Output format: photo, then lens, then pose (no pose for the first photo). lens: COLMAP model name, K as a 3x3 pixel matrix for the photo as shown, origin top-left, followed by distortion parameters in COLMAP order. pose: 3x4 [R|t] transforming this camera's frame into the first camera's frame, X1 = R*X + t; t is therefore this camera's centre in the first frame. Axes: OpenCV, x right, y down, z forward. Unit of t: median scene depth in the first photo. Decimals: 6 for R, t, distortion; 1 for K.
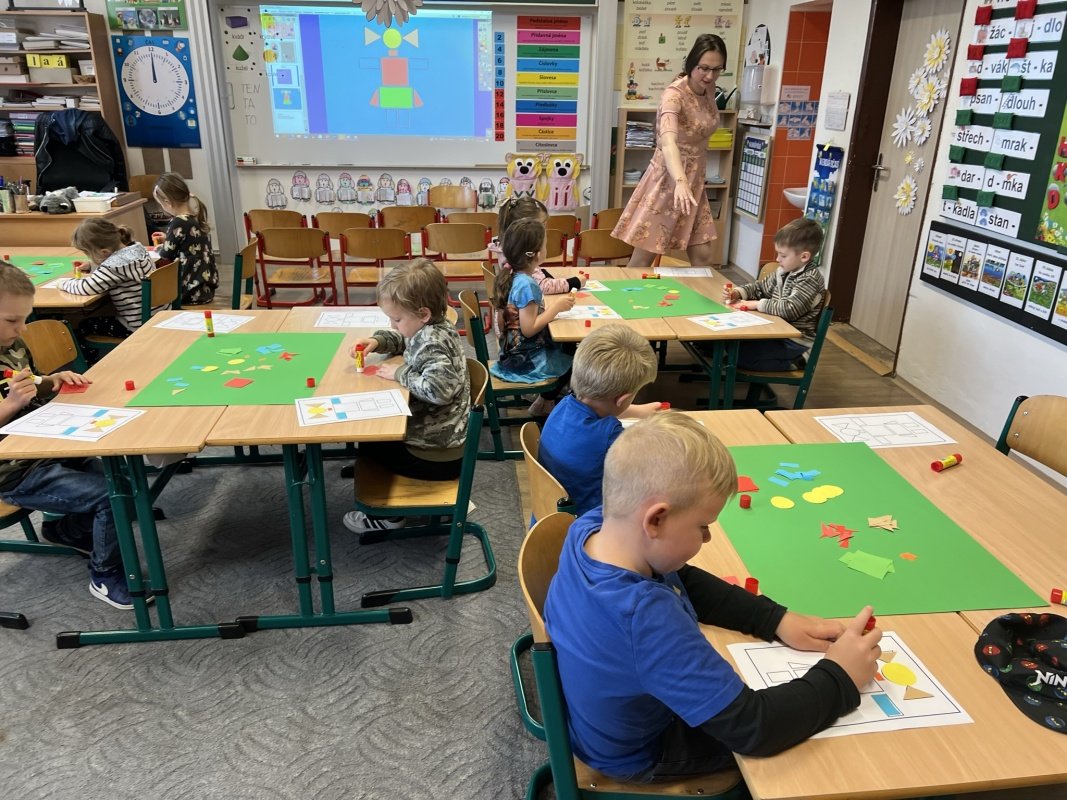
lens RADIAL K [[807.0, 0, 533.5], [0, 807.0, 400.0], [0, 0, 1]] dist [0.030715, -0.039489]
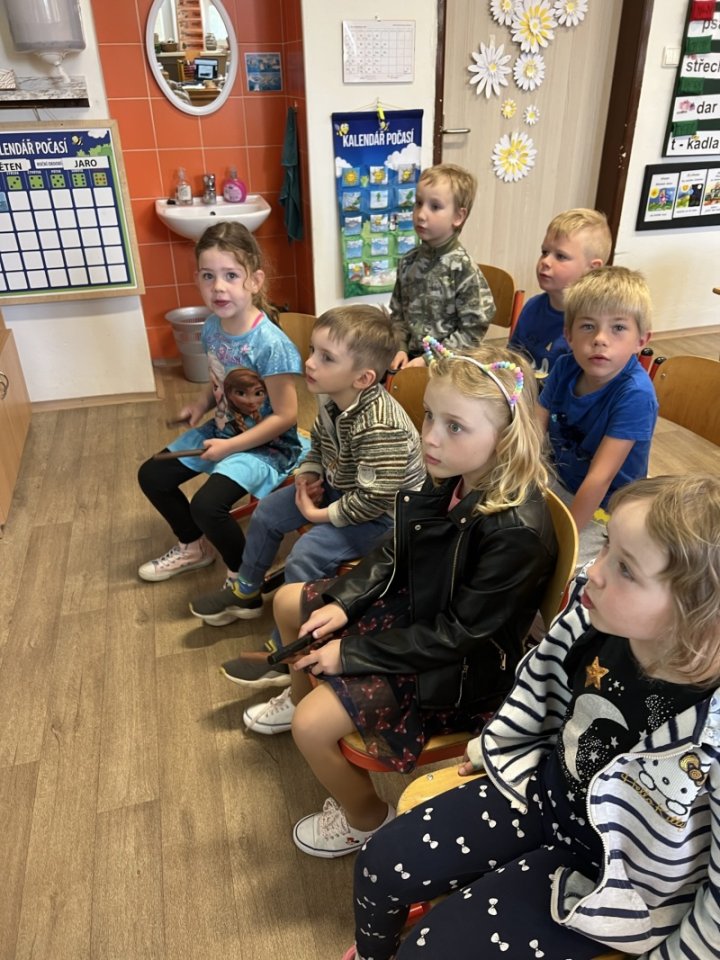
lens RADIAL K [[726.1, 0, 363.6], [0, 726.1, 480.7], [0, 0, 1]] dist [0.030715, -0.039489]
pose [[-0.191673, -0.497102, 0.846257, -0.378424], [0.366430, 0.763649, 0.531572, -0.554691], [-0.910489, 0.411982, 0.035783, 1.532851]]
